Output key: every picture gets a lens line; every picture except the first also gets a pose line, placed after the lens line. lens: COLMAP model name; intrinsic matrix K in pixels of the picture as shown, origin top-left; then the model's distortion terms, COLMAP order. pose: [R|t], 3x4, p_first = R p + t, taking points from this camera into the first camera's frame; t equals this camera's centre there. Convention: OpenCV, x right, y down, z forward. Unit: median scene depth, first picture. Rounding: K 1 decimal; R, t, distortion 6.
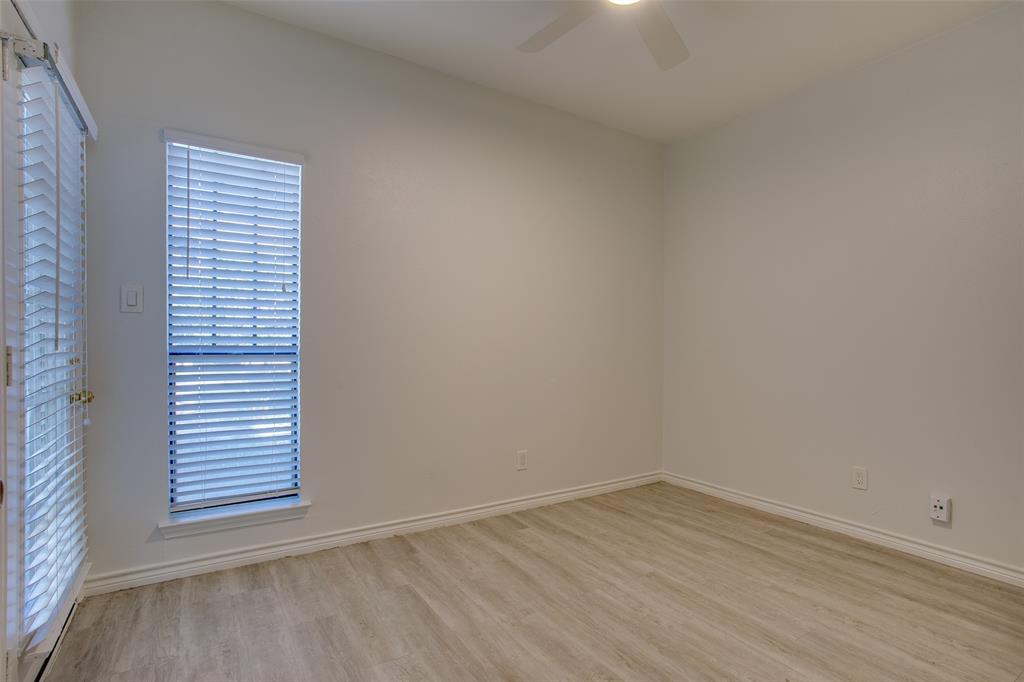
lens RADIAL K [[510.0, 0, 514.5], [0, 510.0, 342.3], [0, 0, 1]] dist [-0.004306, 0.001022]
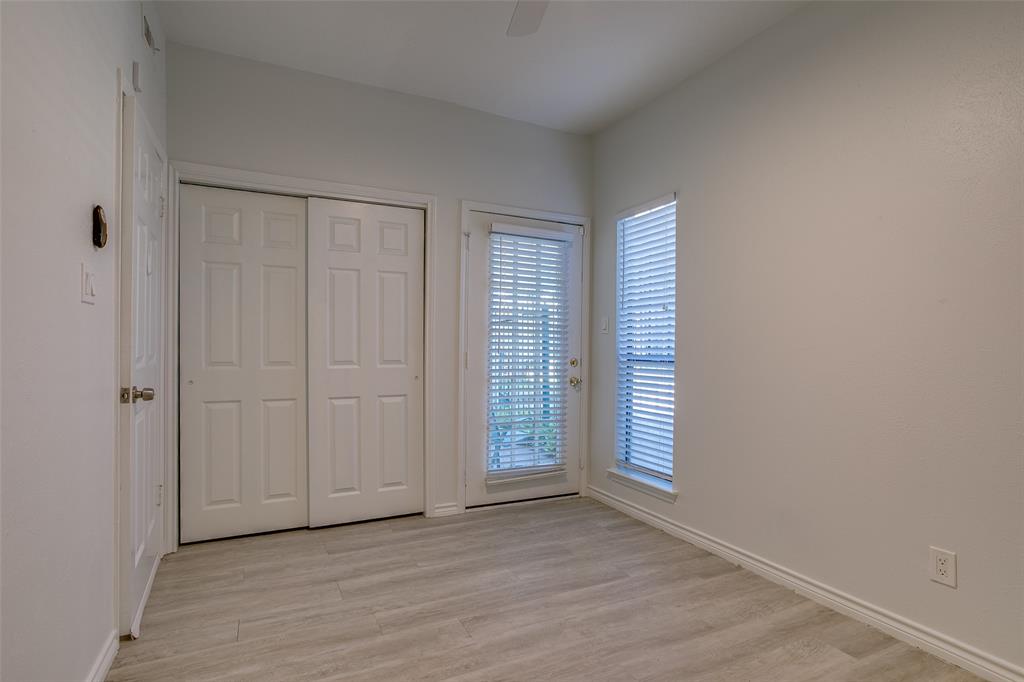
lens RADIAL K [[510.0, 0, 514.1], [0, 510.0, 345.7], [0, 0, 1]] dist [-0.004306, 0.001022]
pose [[-0.108613, -0.021614, -0.993849, 0.836383], [-0.011159, 0.999727, -0.020522, 0.015059], [0.994021, 0.008862, -0.108825, 0.817419]]
